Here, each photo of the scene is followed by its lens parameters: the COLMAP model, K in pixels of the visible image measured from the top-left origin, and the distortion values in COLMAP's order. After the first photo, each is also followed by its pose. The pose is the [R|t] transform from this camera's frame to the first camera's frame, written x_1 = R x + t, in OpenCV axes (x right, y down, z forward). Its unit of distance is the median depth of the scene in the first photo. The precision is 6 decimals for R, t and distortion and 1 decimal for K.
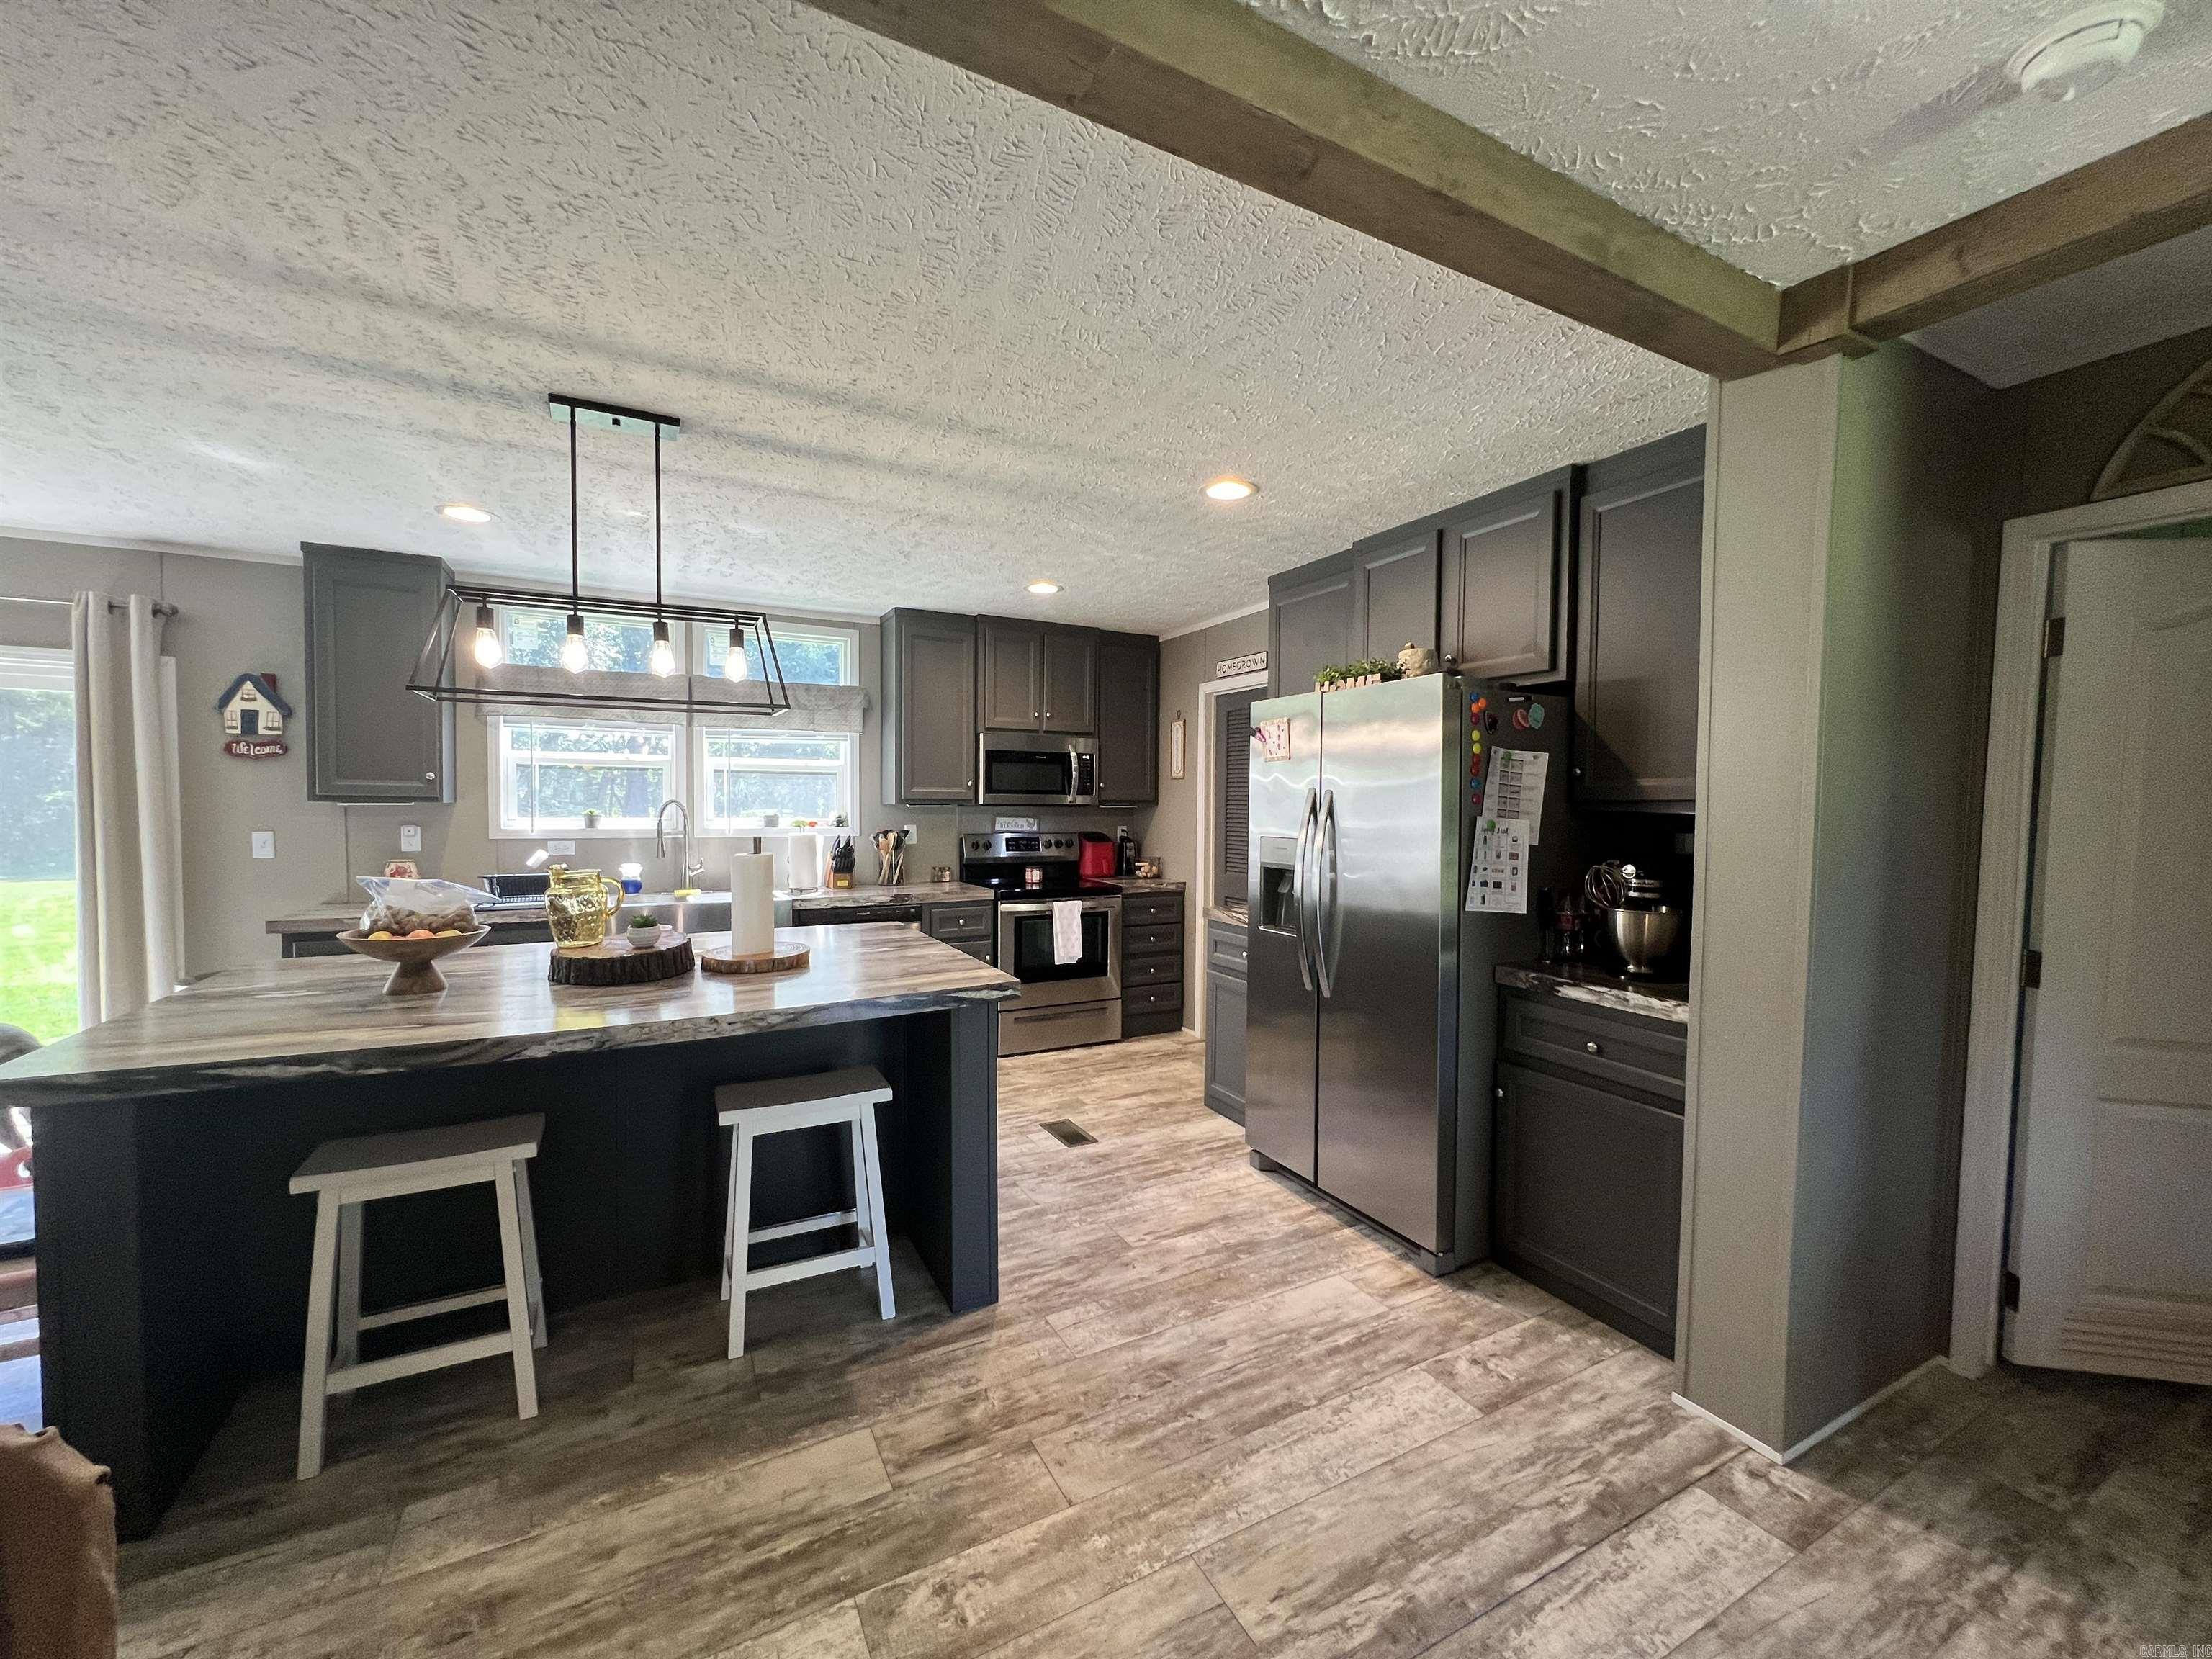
lens RADIAL K [[882.5, 0, 1109.5], [0, 882.5, 832.2], [0, 0, 1]] dist [-0.001035, -0.000055]
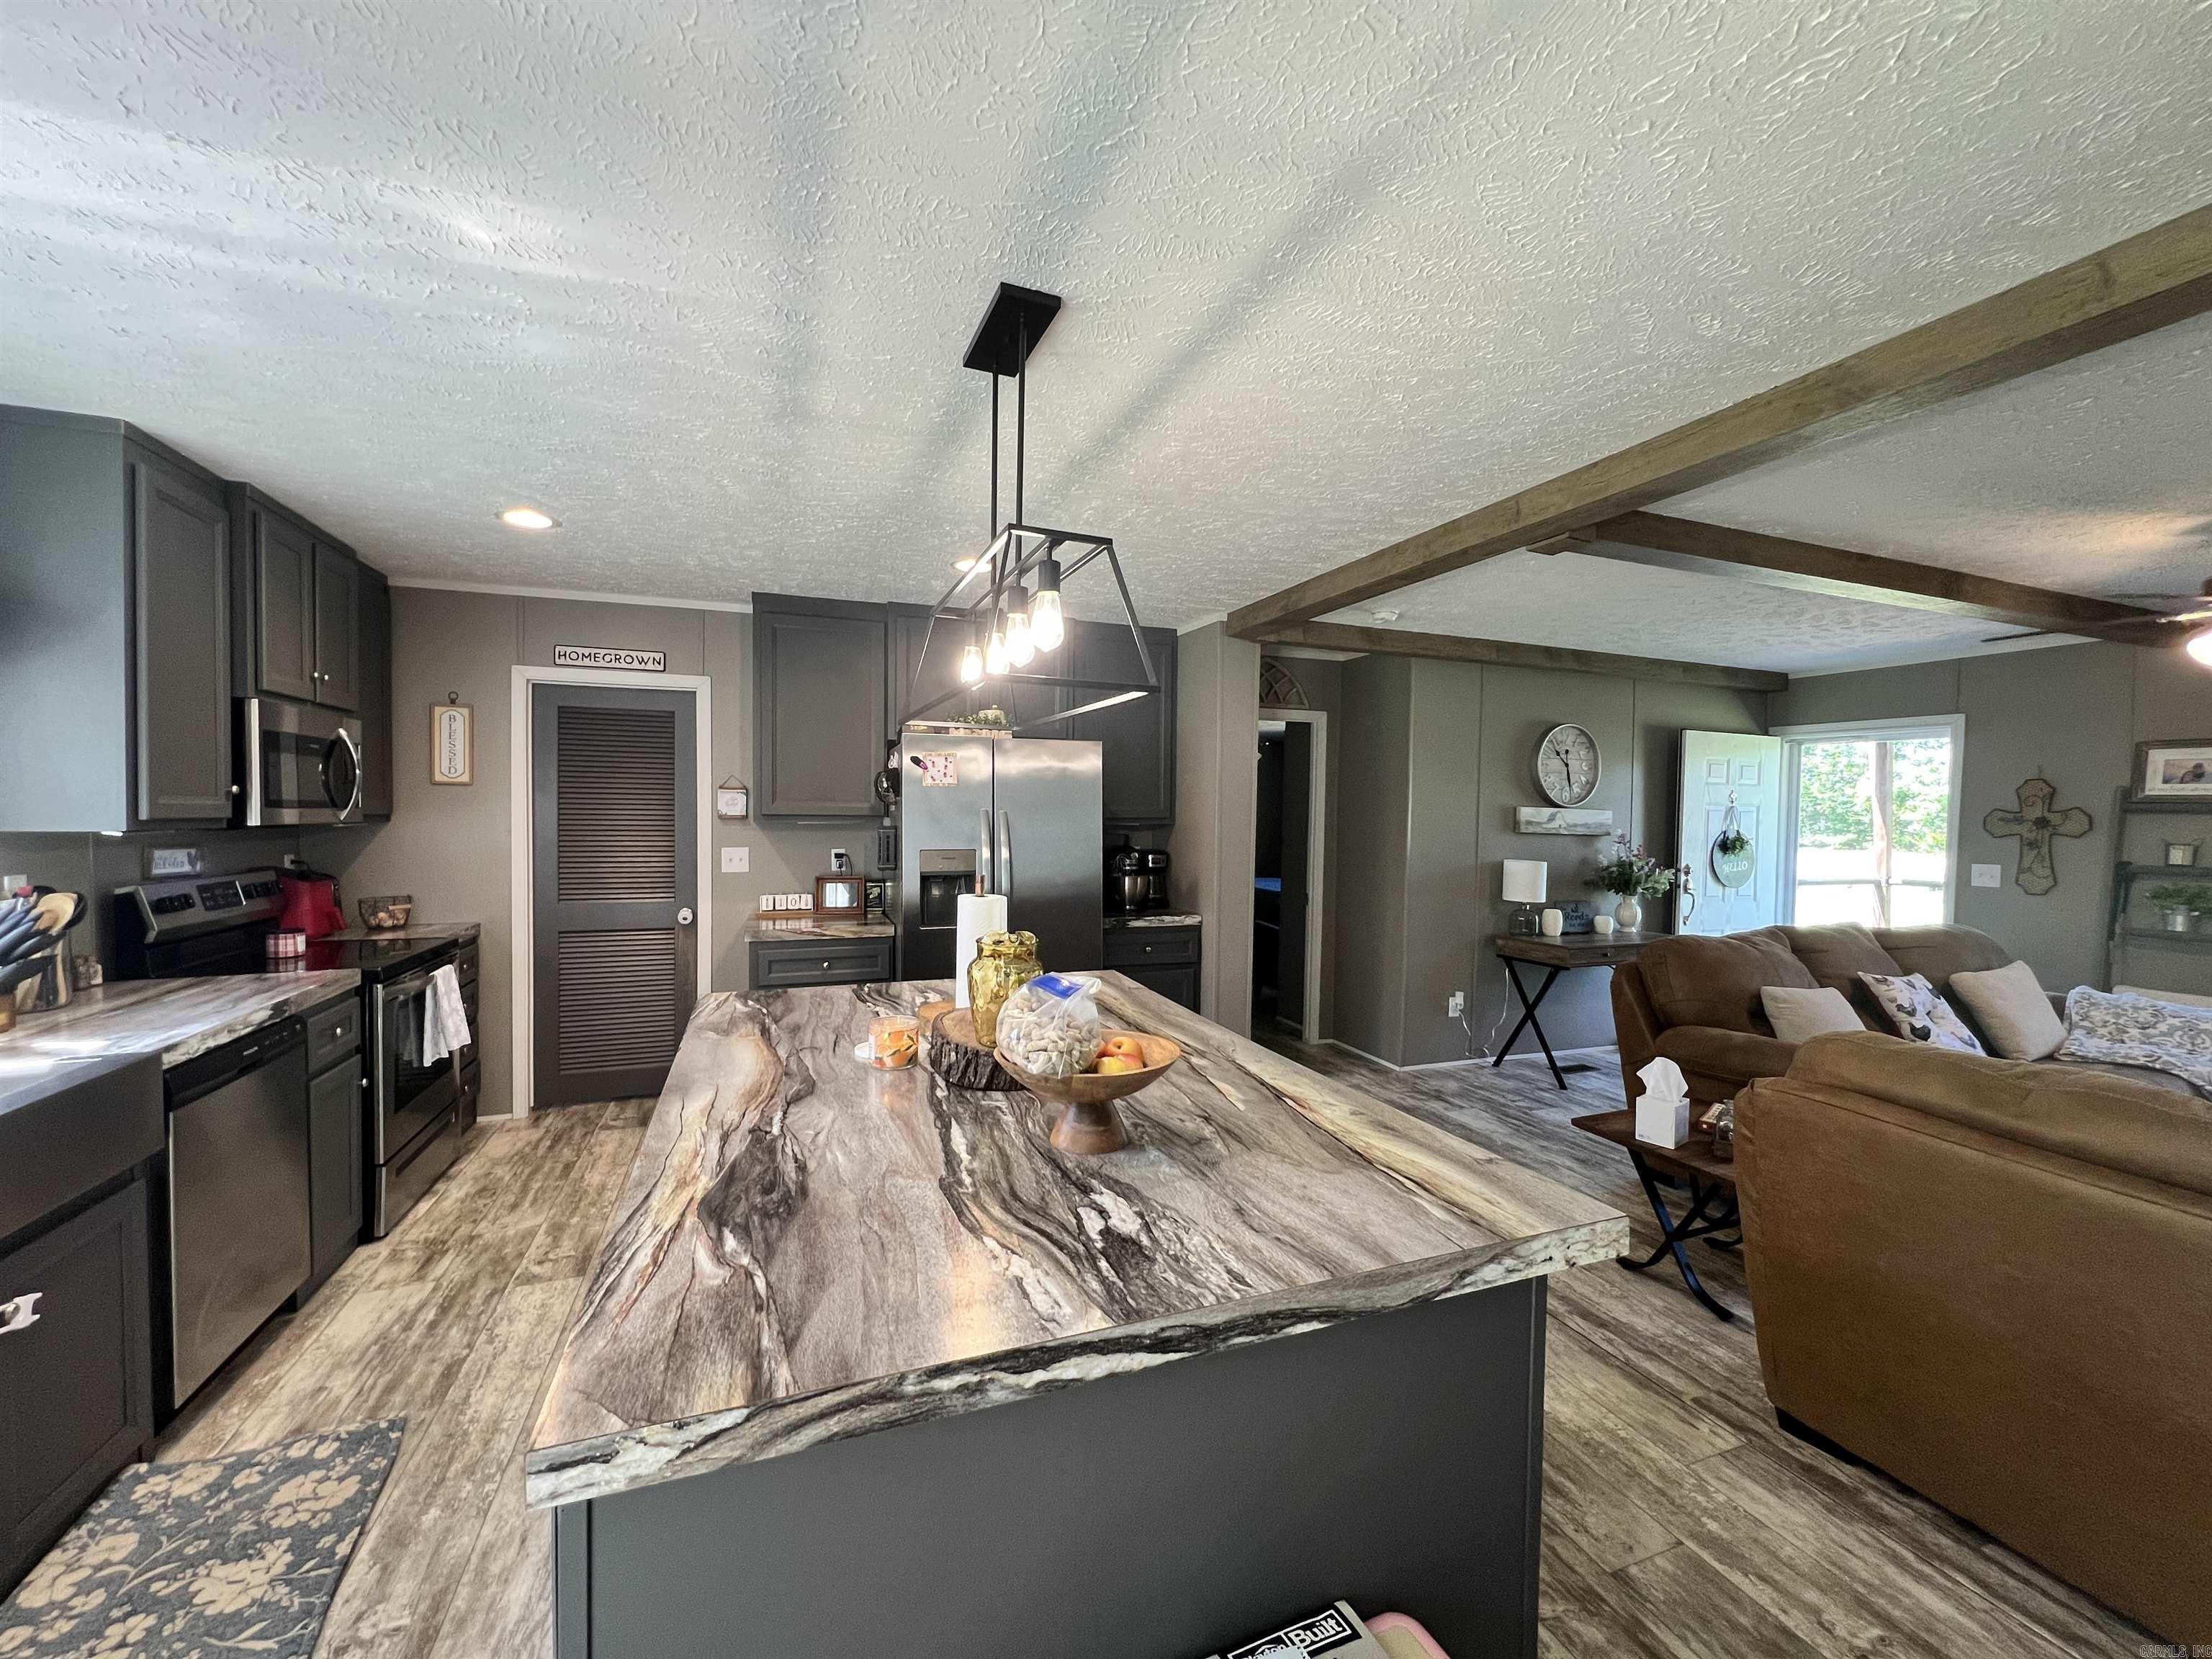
lens RADIAL K [[884.7, 0, 1109.5], [0, 884.7, 830.0], [0, 0, 1]] dist [-0.000665, 0.000380]
pose [[0.126620, -0.028747, 0.991535, -0.853594], [0.026436, 0.999323, 0.025597, -0.040059], [-0.991599, 0.022971, 0.127294, 0.538279]]
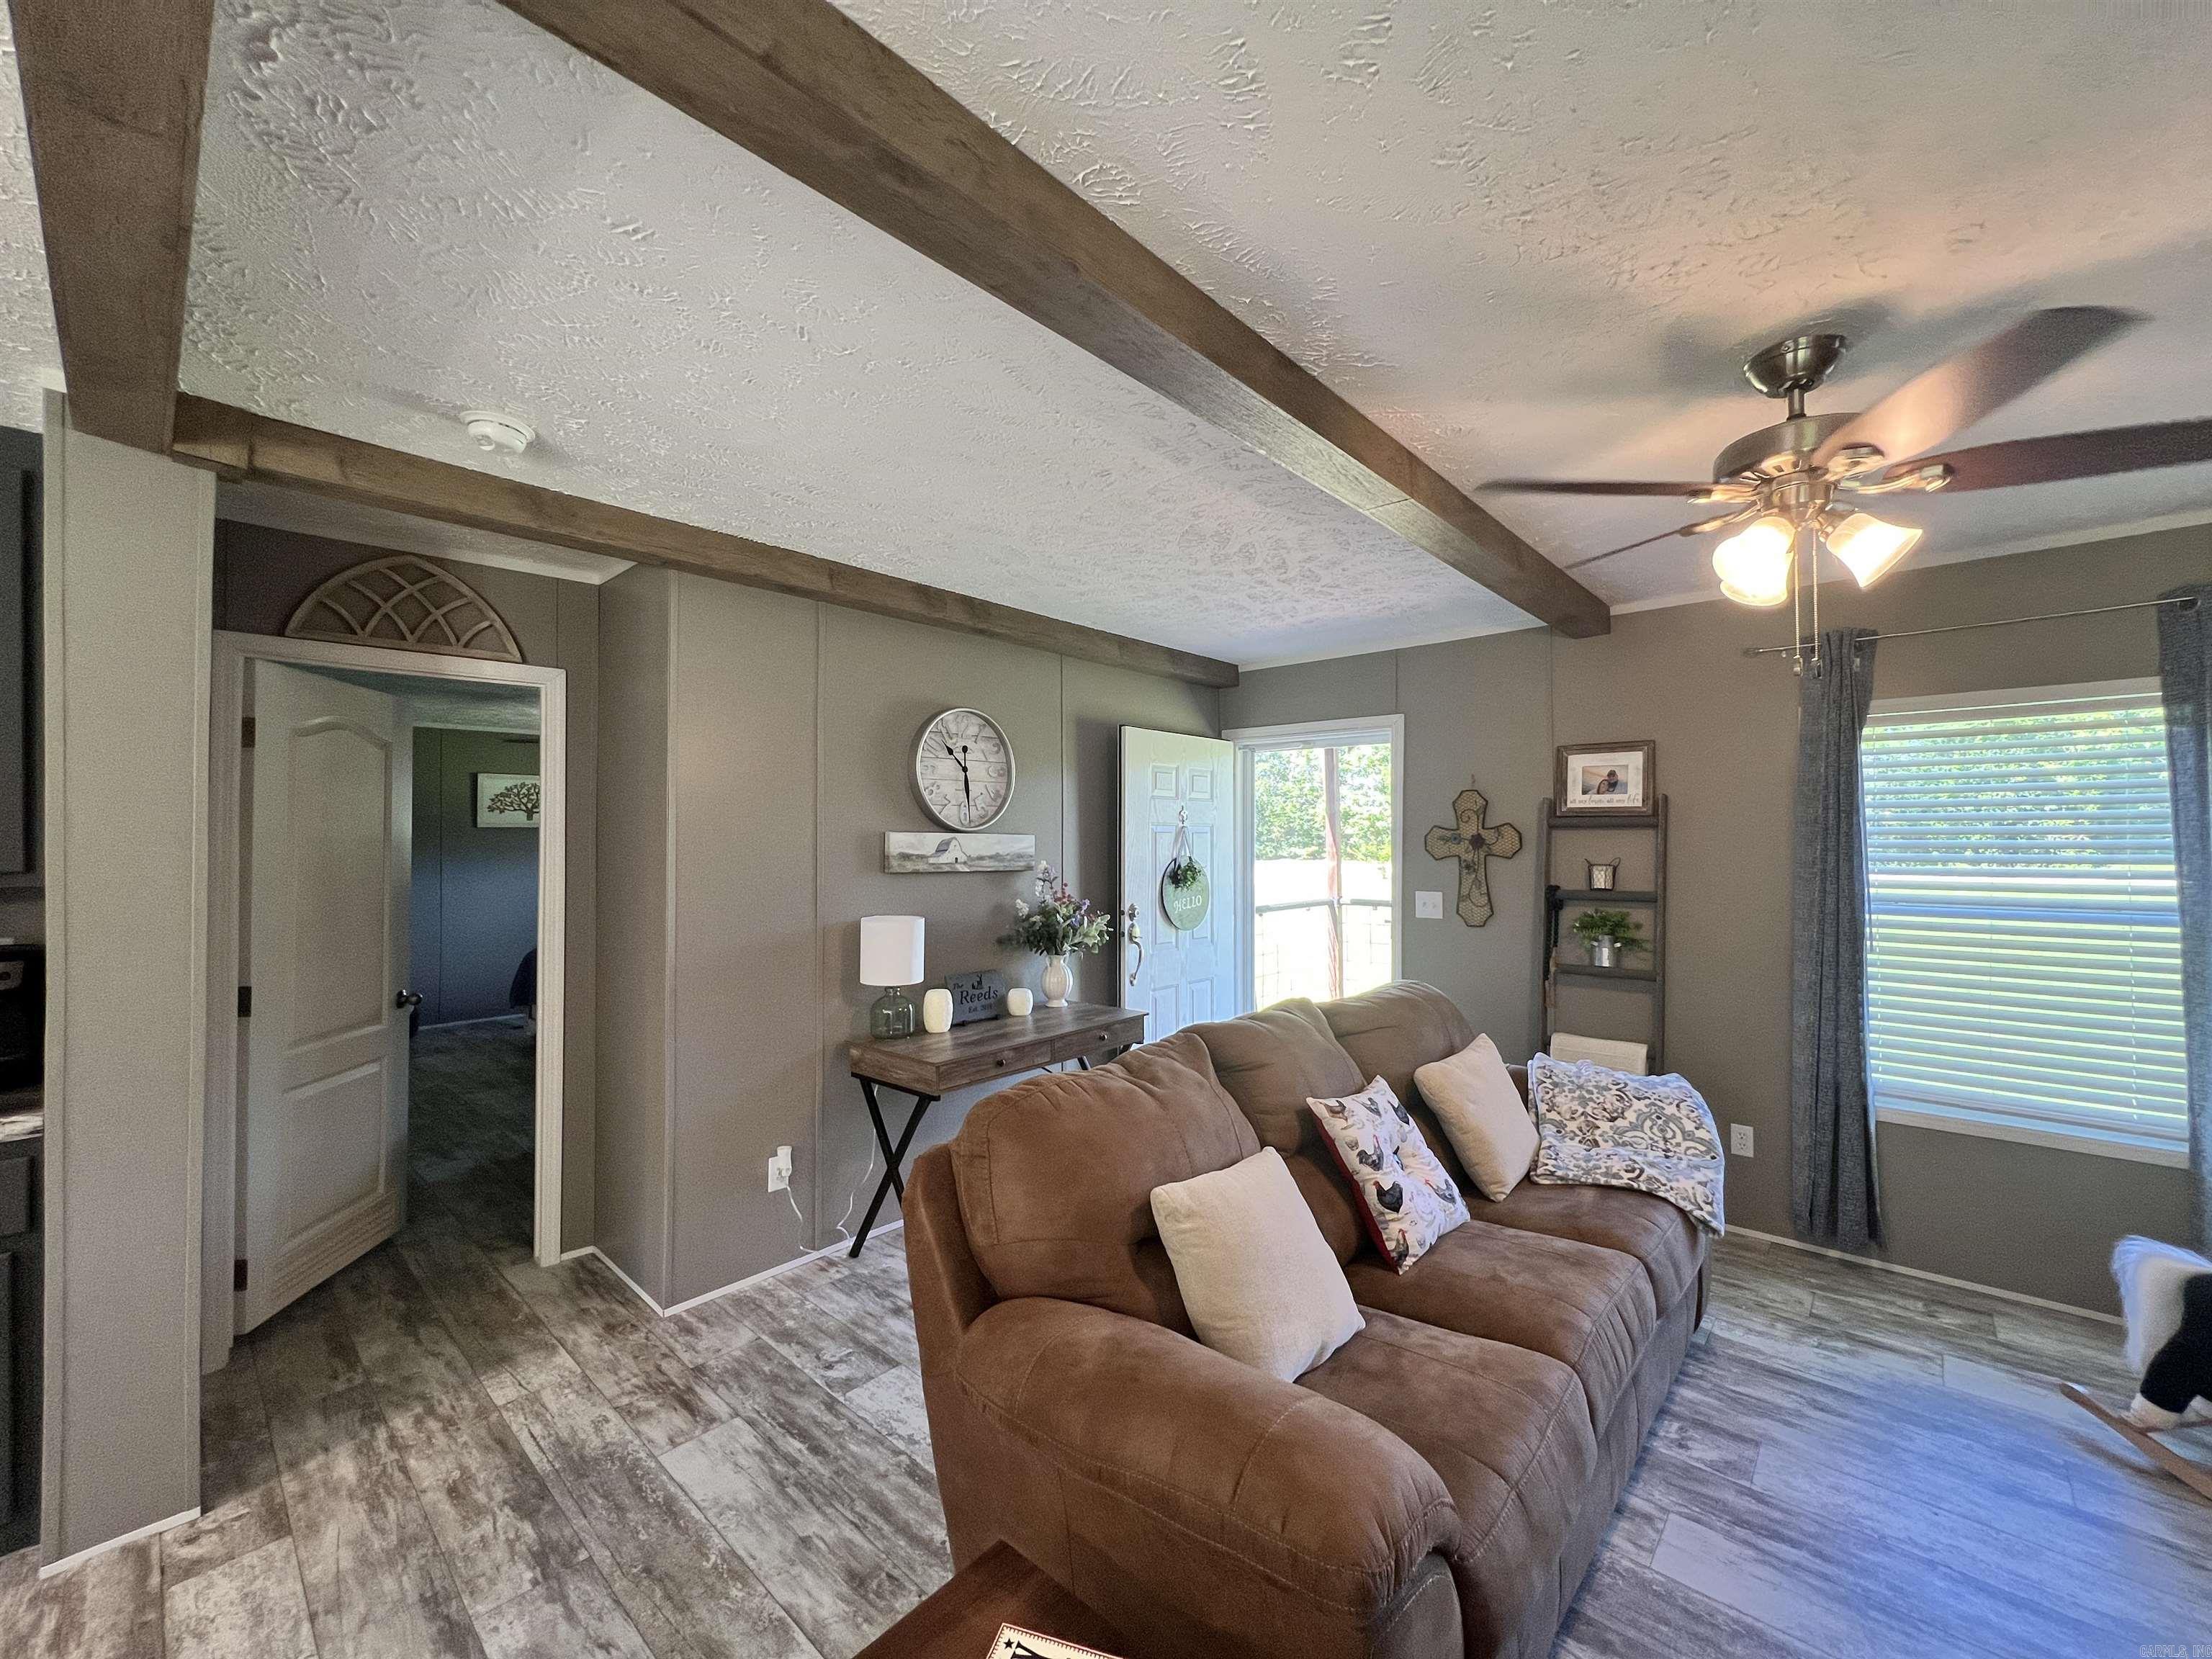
lens RADIAL K [[884.7, 0, 1109.5], [0, 884.7, 830.0], [0, 0, 1]] dist [-0.000665, 0.000380]
pose [[-0.336494, -0.000699, 0.941685, -0.291701], [0.039461, 0.999111, 0.014842, -0.030161], [-0.940858, 0.042154, -0.336167, 0.158024]]
